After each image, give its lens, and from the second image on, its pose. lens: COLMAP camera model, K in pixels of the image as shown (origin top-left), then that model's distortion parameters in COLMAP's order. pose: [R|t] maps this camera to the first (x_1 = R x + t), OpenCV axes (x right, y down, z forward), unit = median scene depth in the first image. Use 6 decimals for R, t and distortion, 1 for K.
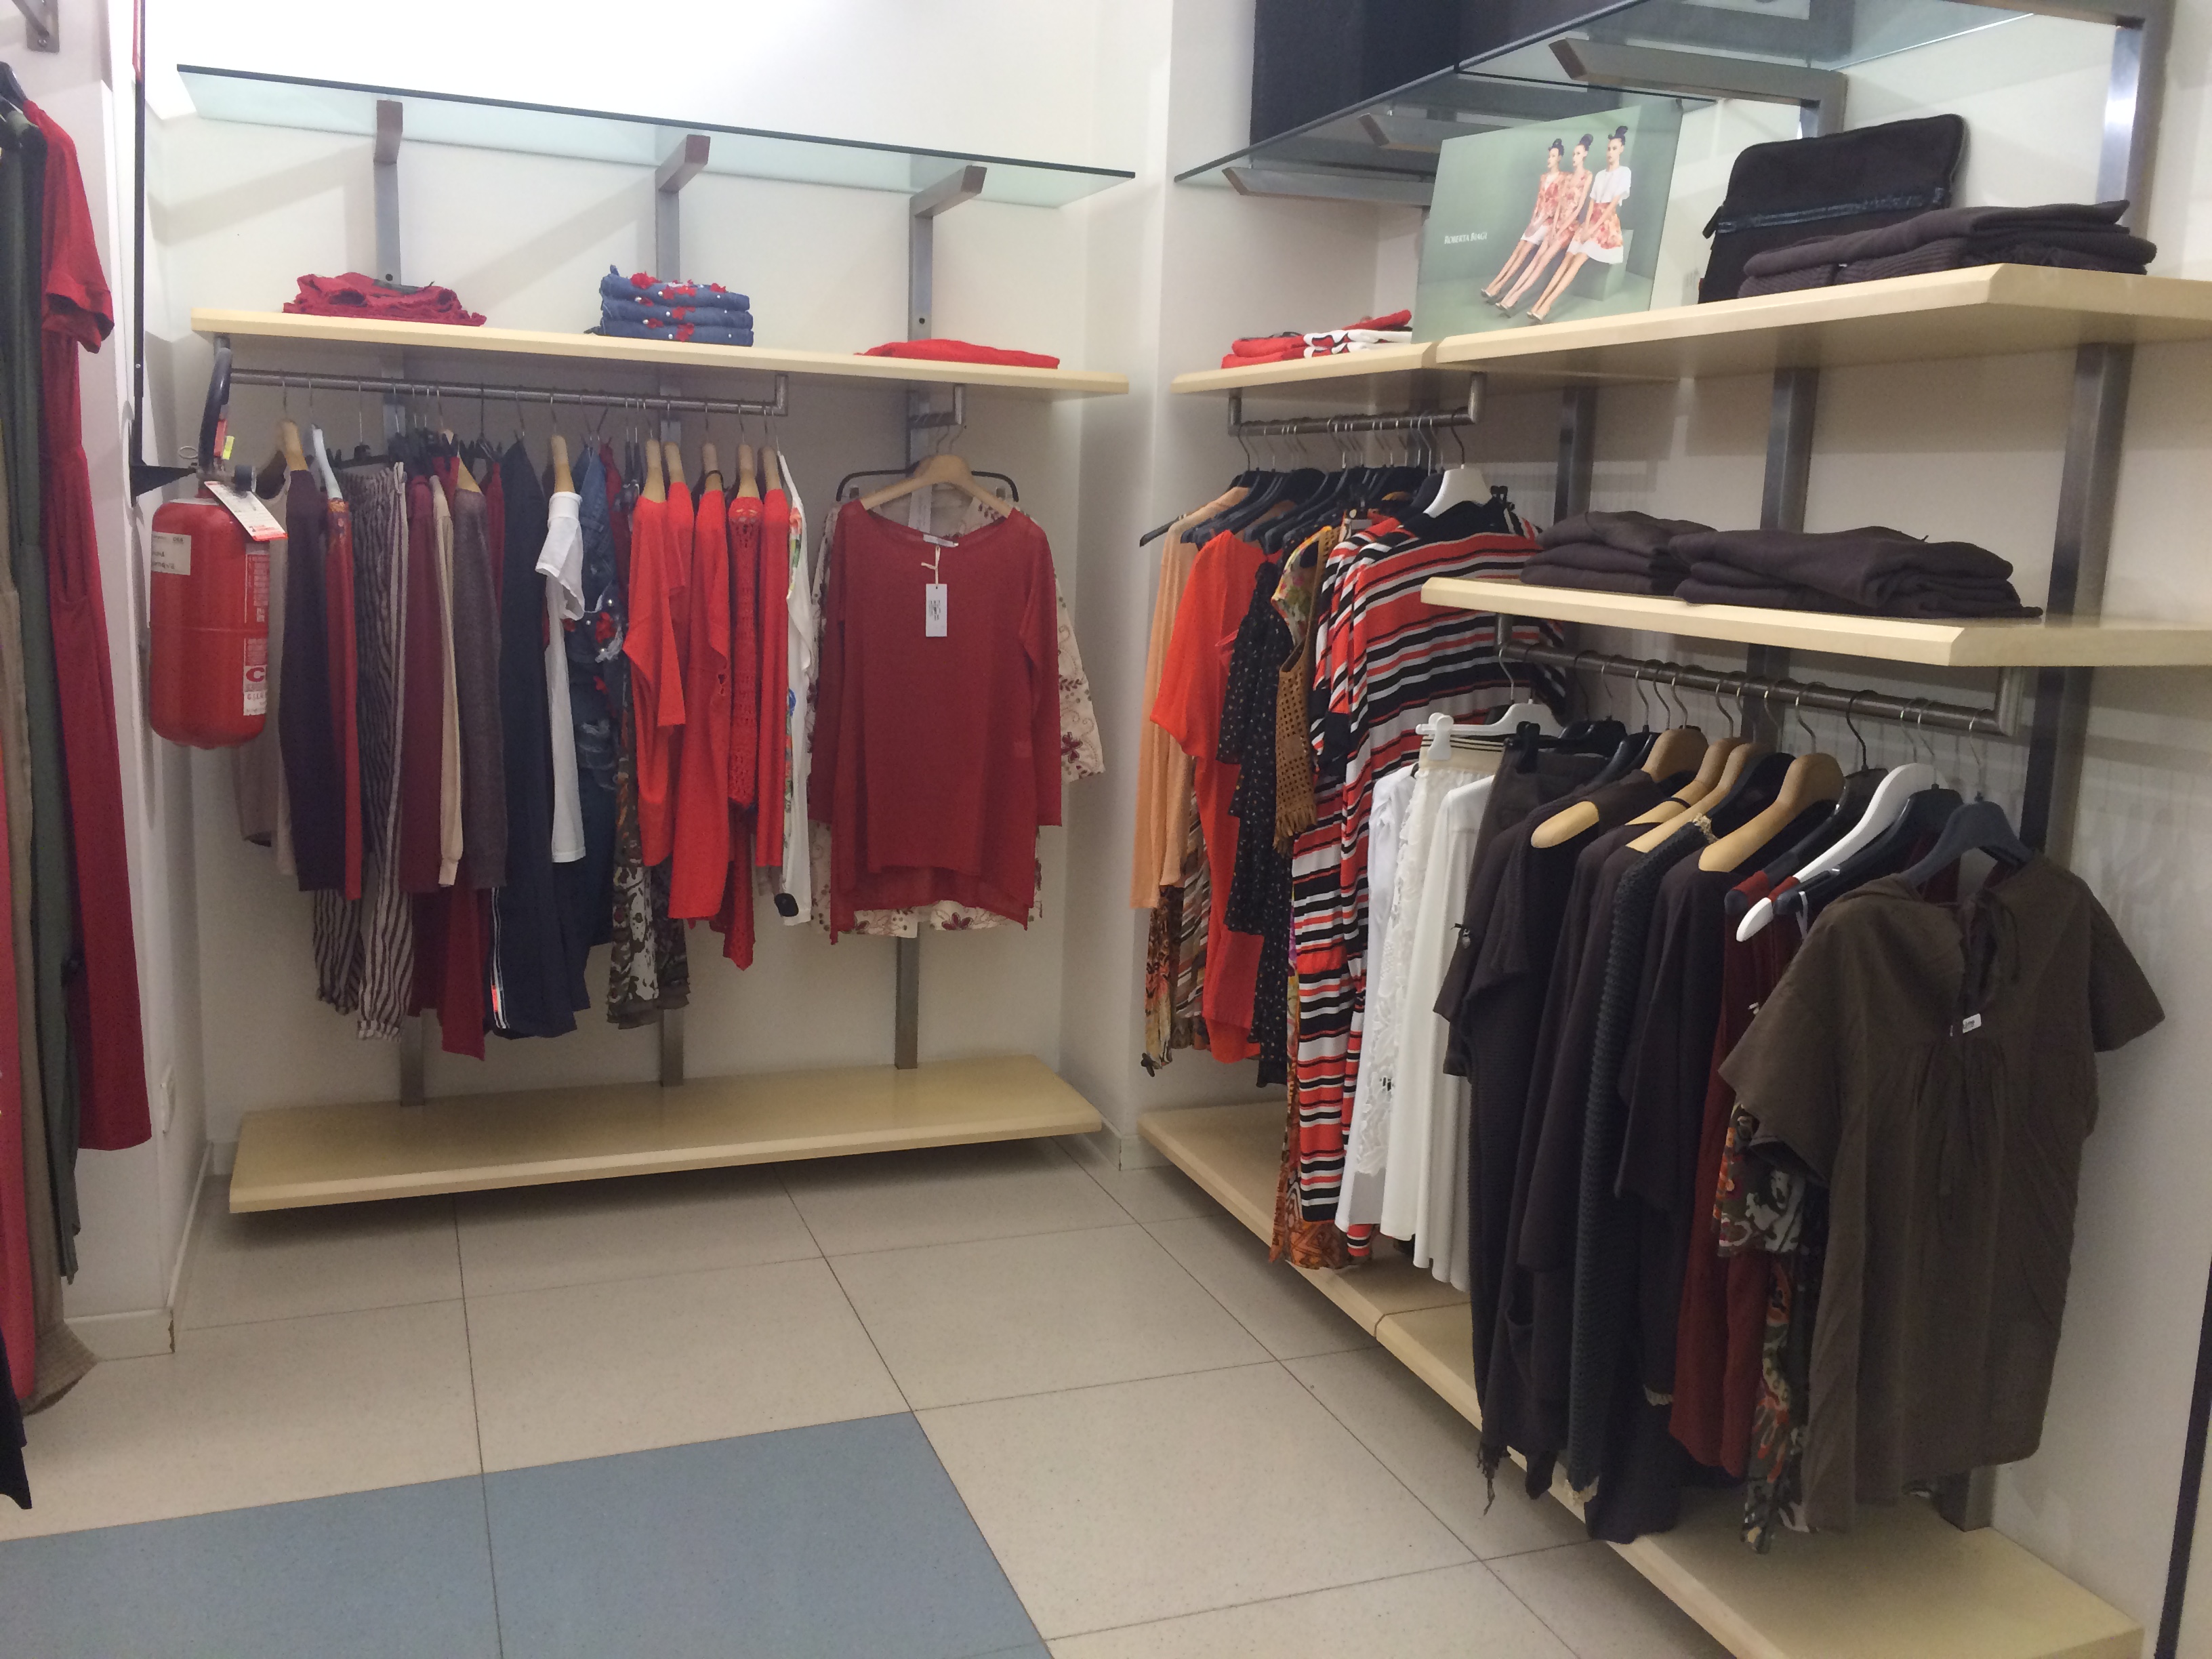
lens RADIAL K [[1918.1, 0, 1106.0], [0, 1918.1, 829.5], [0, 0, 1]] dist [0.063211, -0.067881]
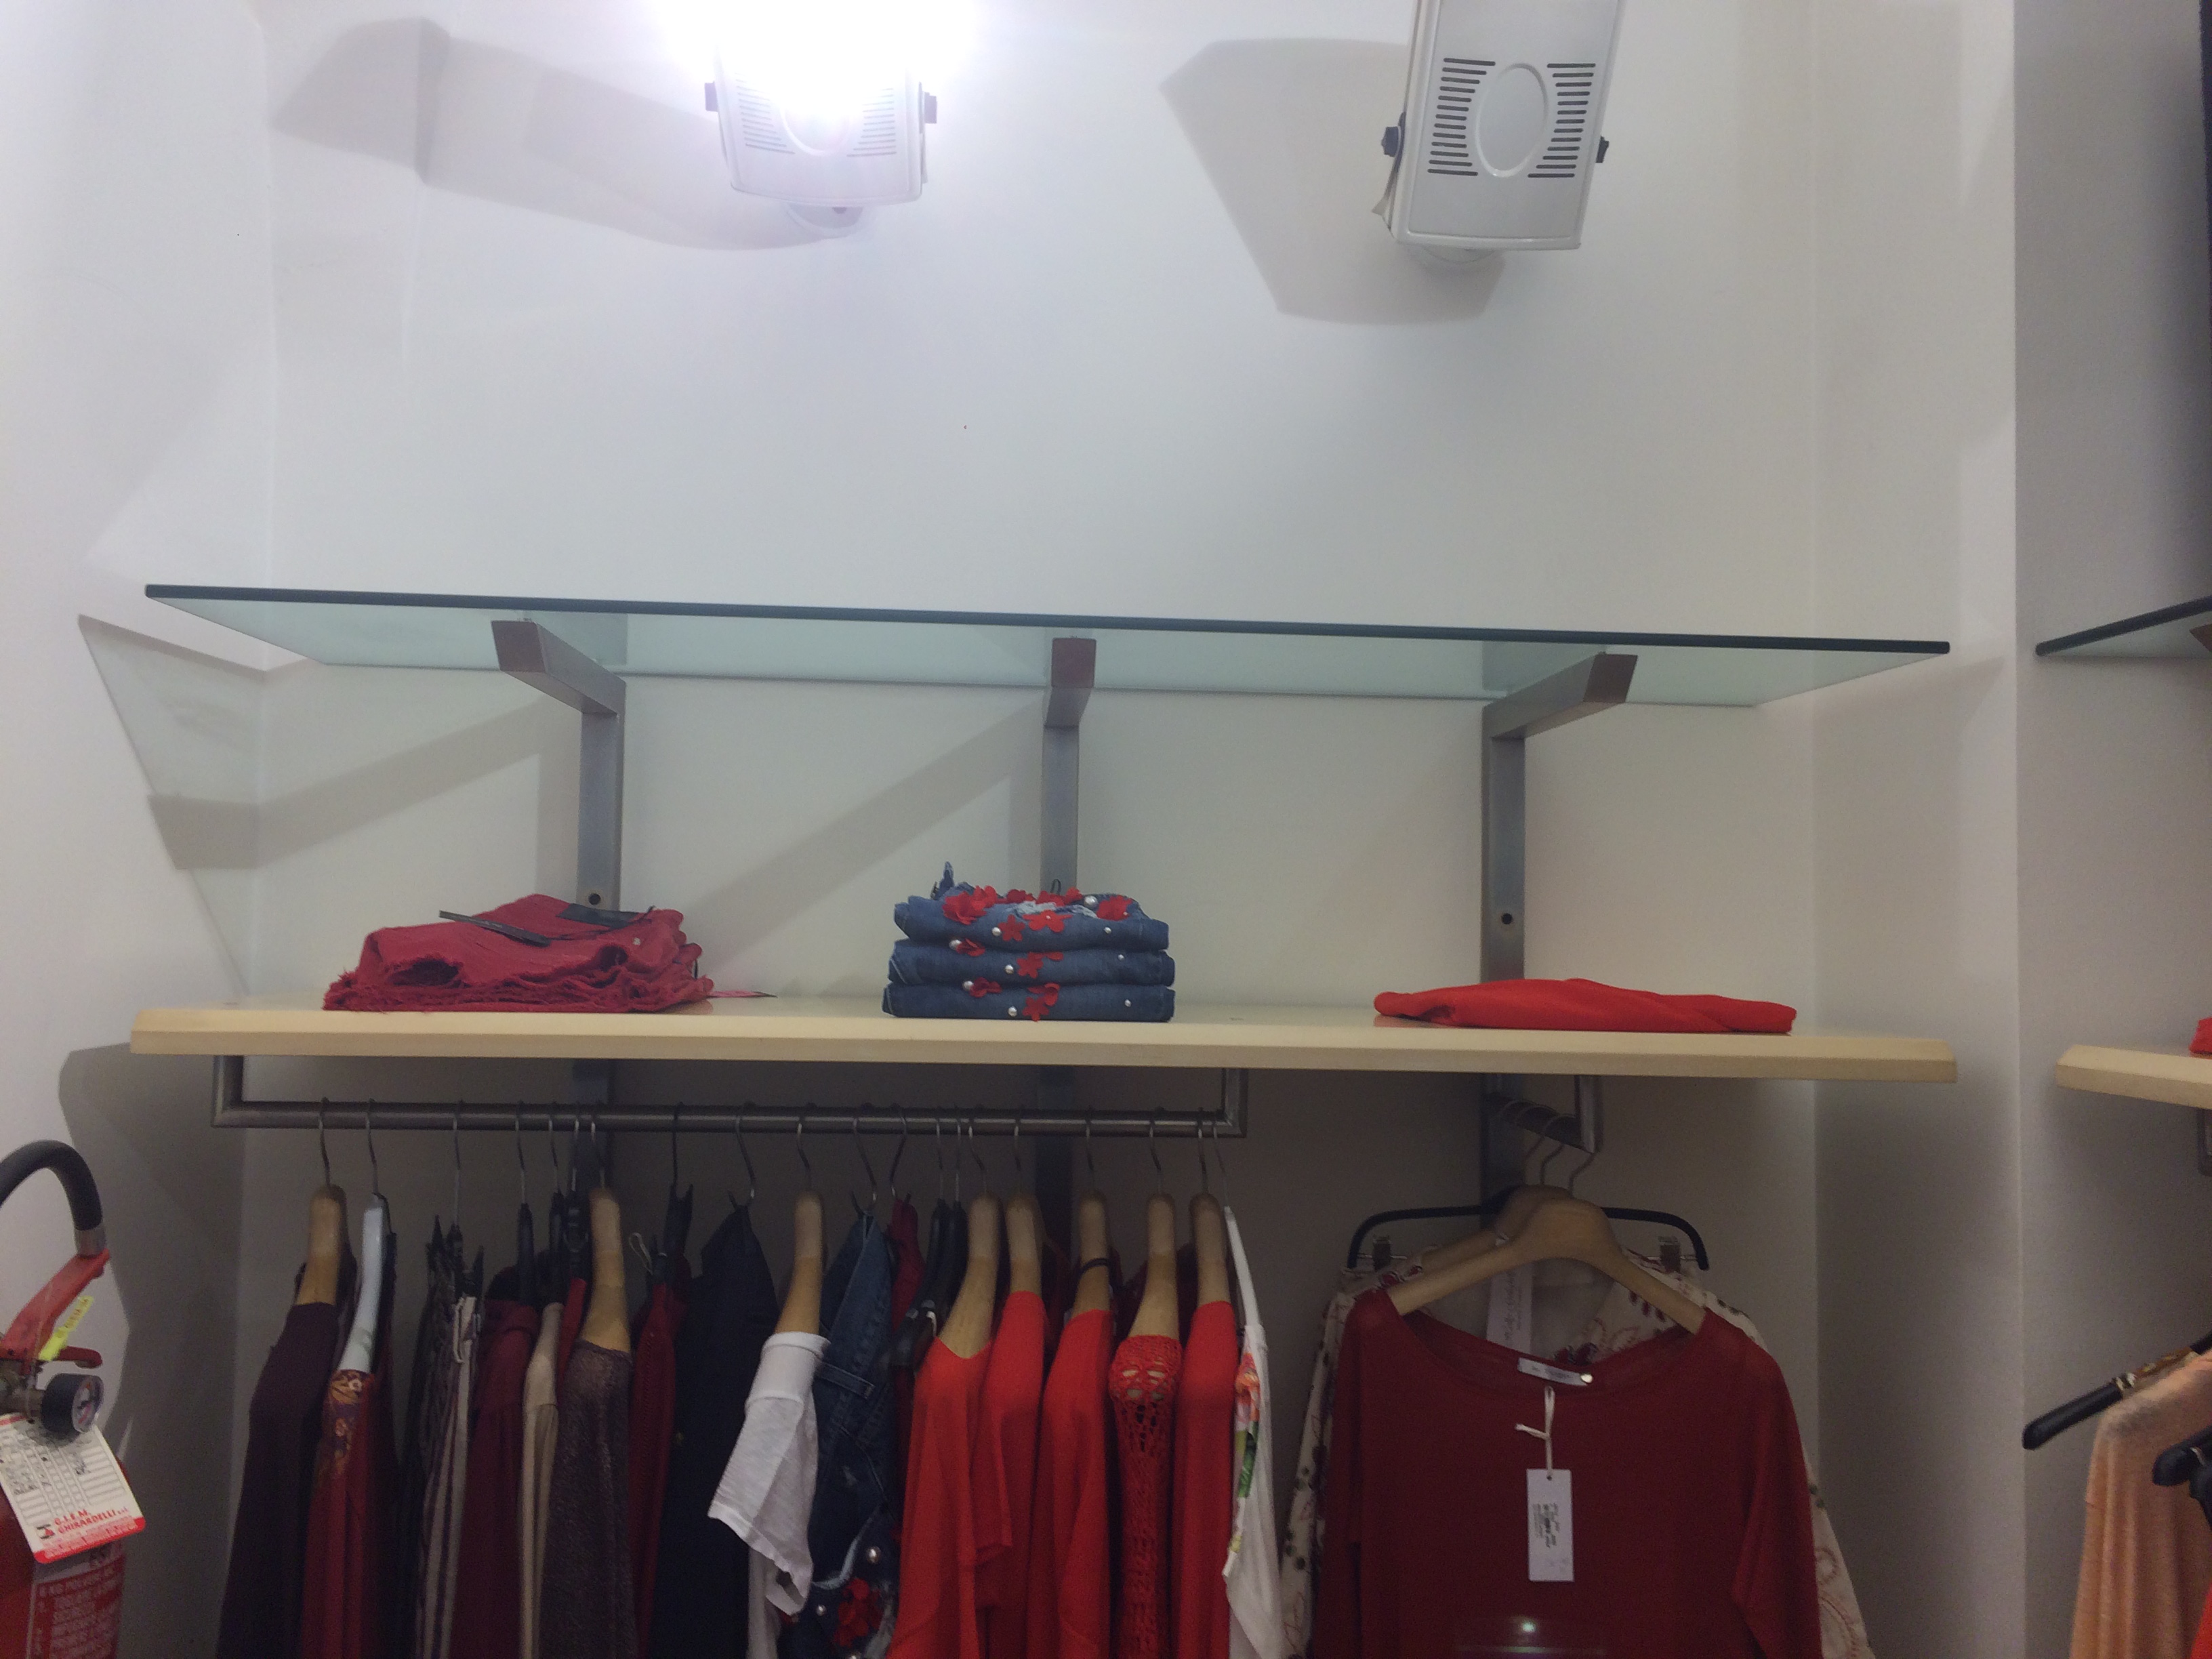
lens RADIAL K [[1918.1, 0, 1106.0], [0, 1918.1, 829.5], [0, 0, 1]] dist [0.063211, -0.067881]
pose [[0.956356, -0.036981, -0.289854, -0.050690], [-0.028607, 0.975344, -0.218828, -0.186847], [0.290800, 0.217569, 0.931718, 0.507670]]
